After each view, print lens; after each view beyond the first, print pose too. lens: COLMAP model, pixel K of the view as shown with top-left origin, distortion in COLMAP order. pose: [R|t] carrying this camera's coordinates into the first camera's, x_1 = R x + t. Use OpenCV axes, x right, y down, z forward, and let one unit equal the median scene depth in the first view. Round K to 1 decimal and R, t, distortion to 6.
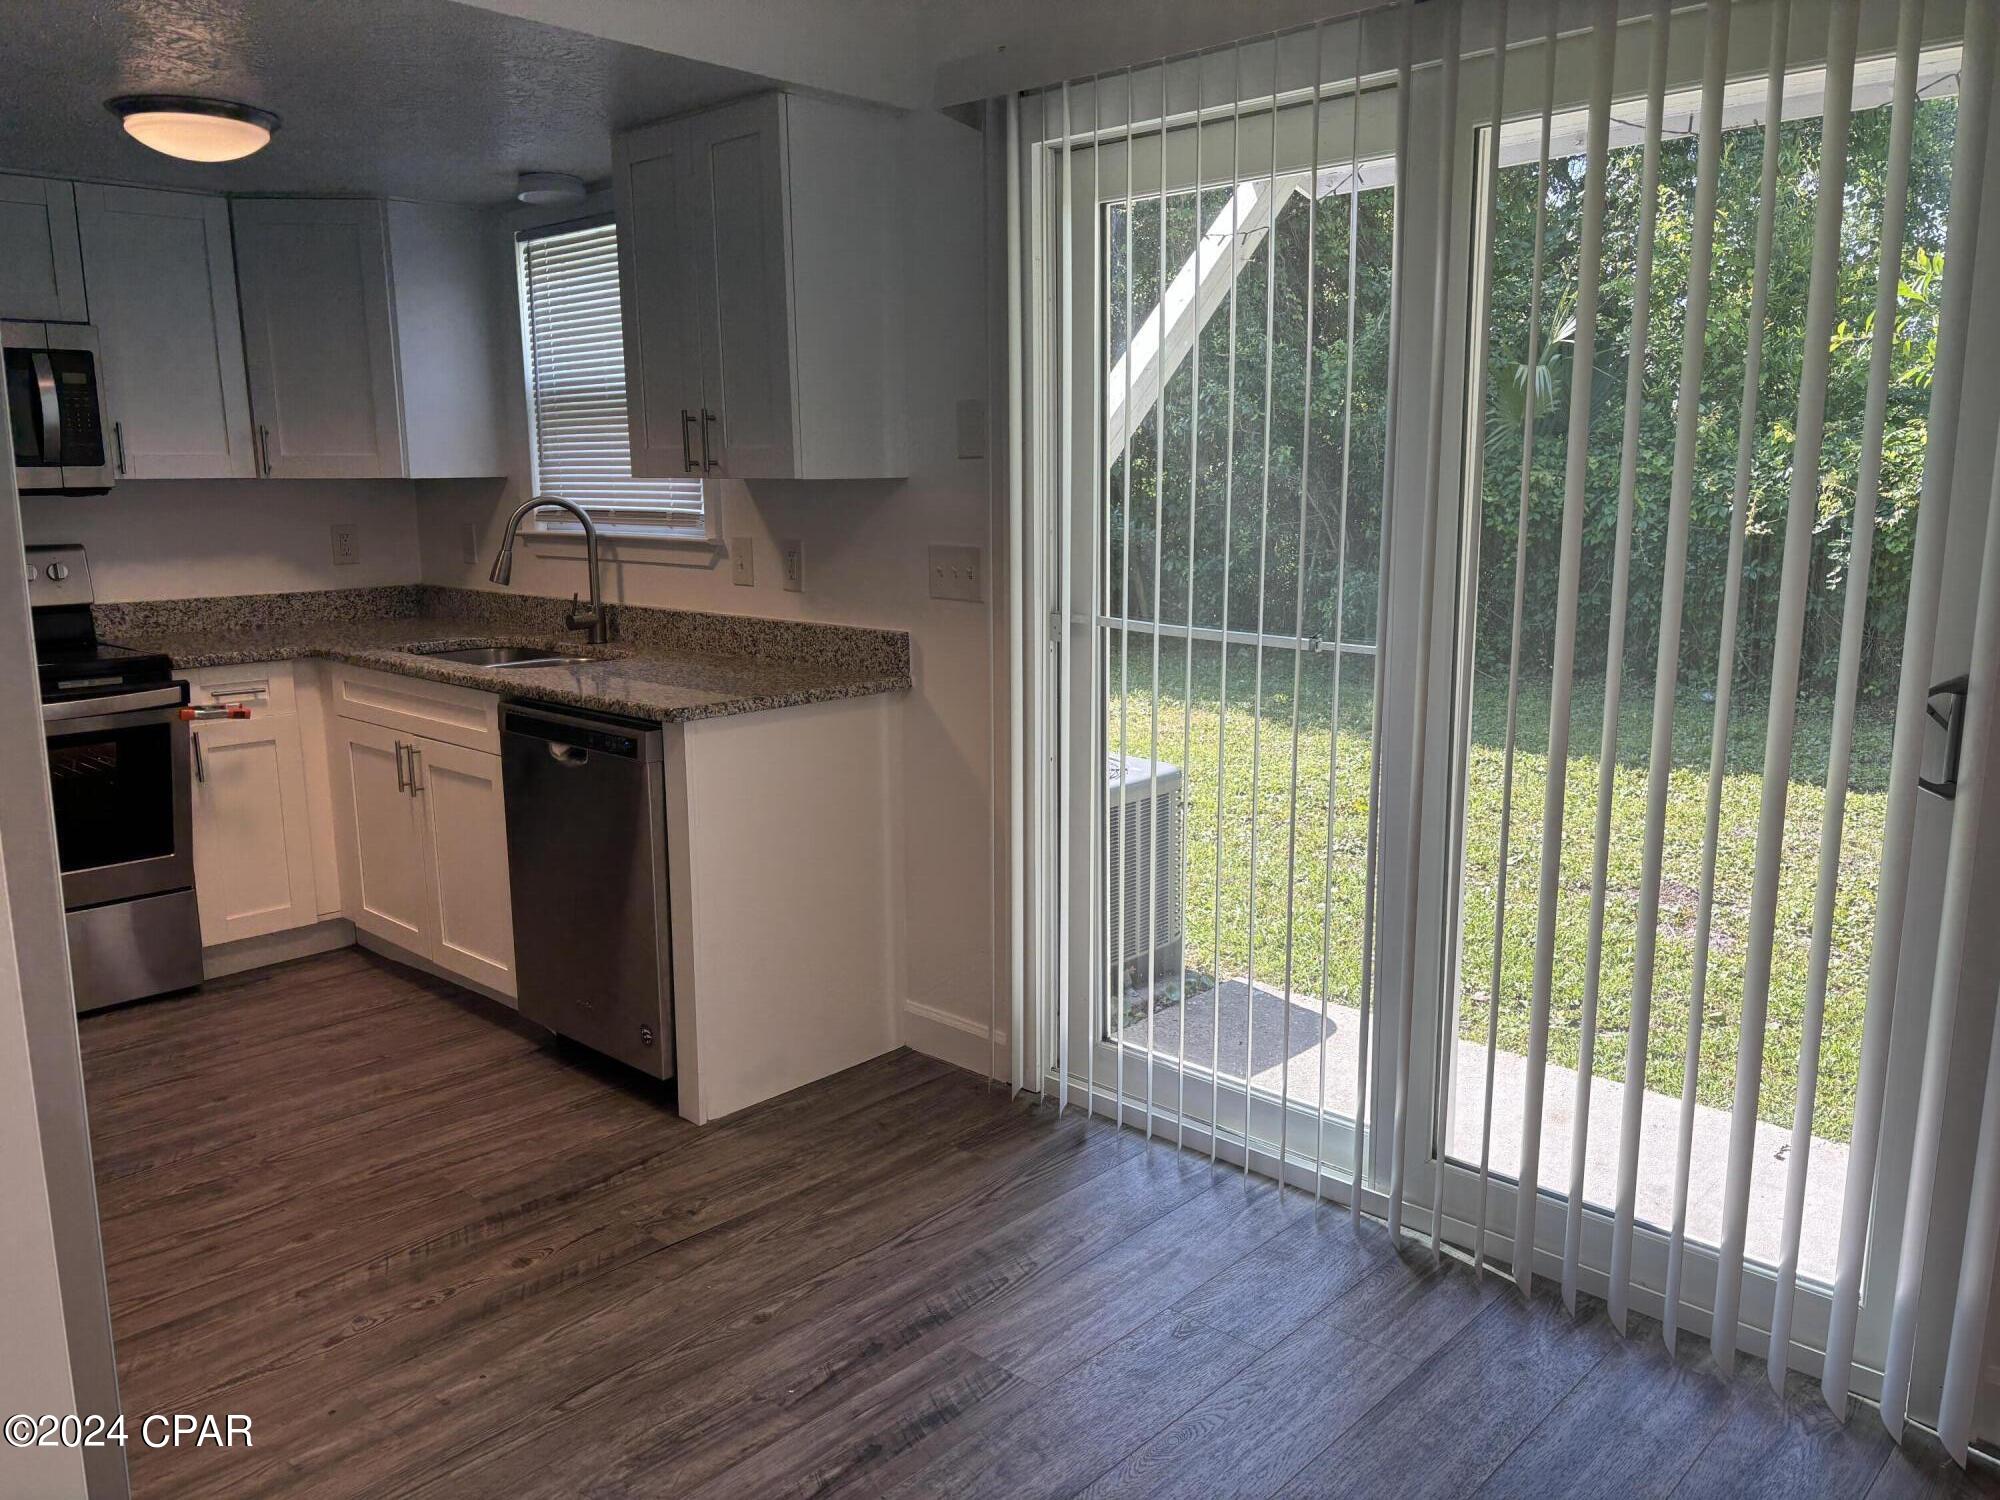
lens RADIAL K [[1506.0, 0, 1013.8], [0, 1506.0, 753.5], [0, 0, 1]] dist [0.047214, -0.052613]
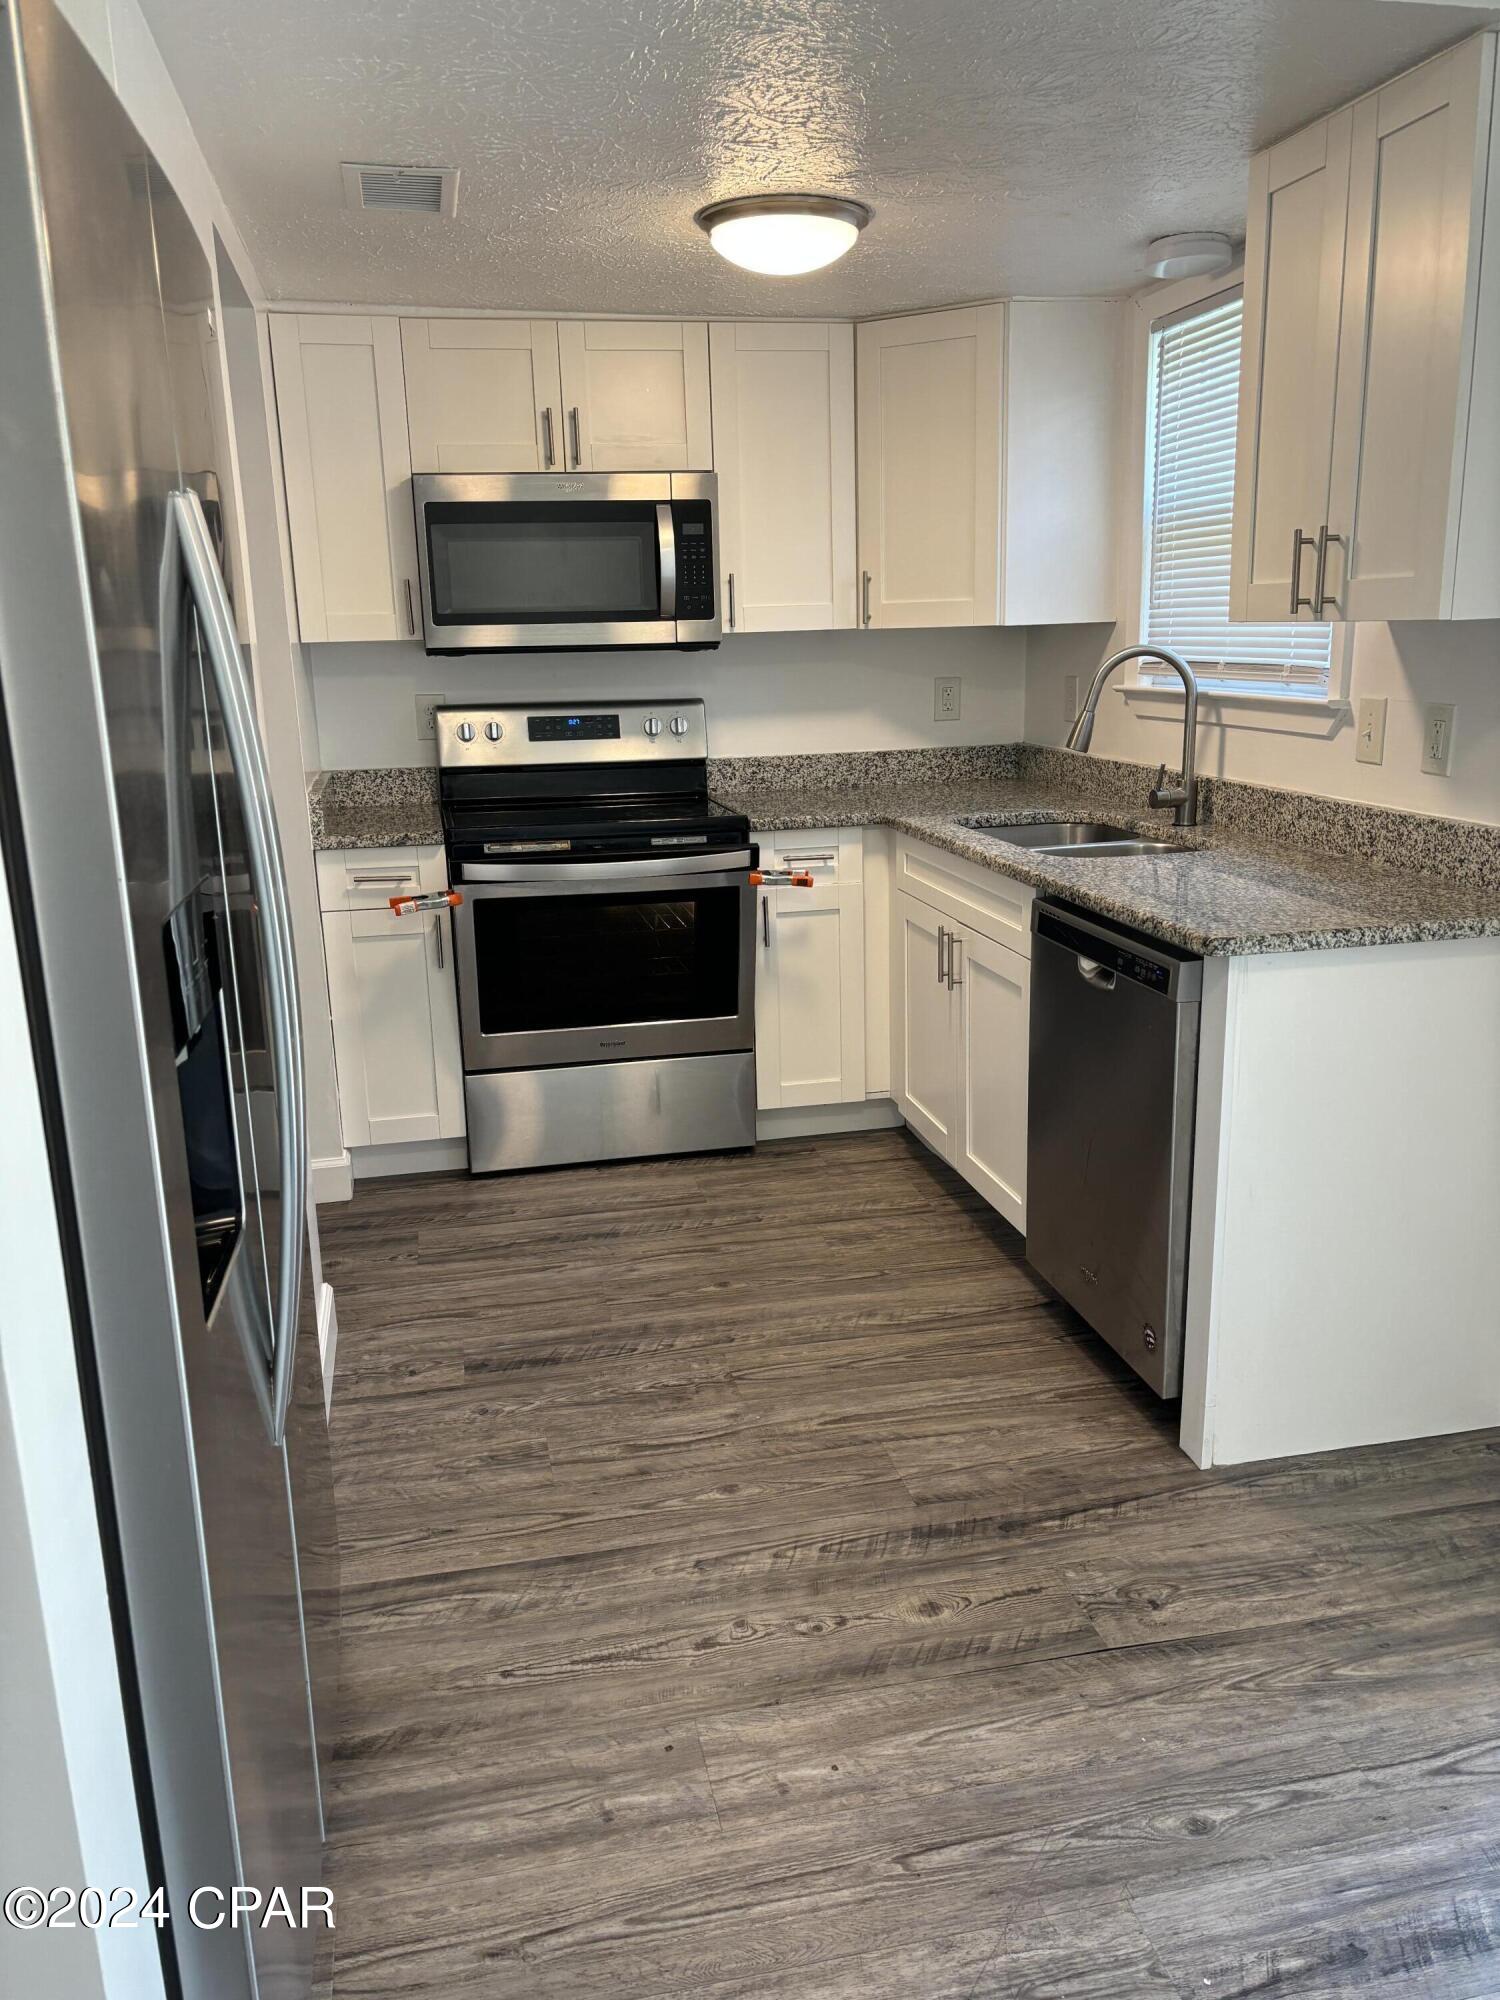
lens RADIAL K [[1506.0, 0, 749.8], [0, 1506.0, 1009.8], [0, 0, 1]] dist [0.047214, -0.052613]
pose [[0.818386, 0.127477, -0.560352, 0.008567], [-0.085174, 0.991223, 0.101102, -0.042862], [0.568322, -0.035013, 0.822061, 0.214065]]
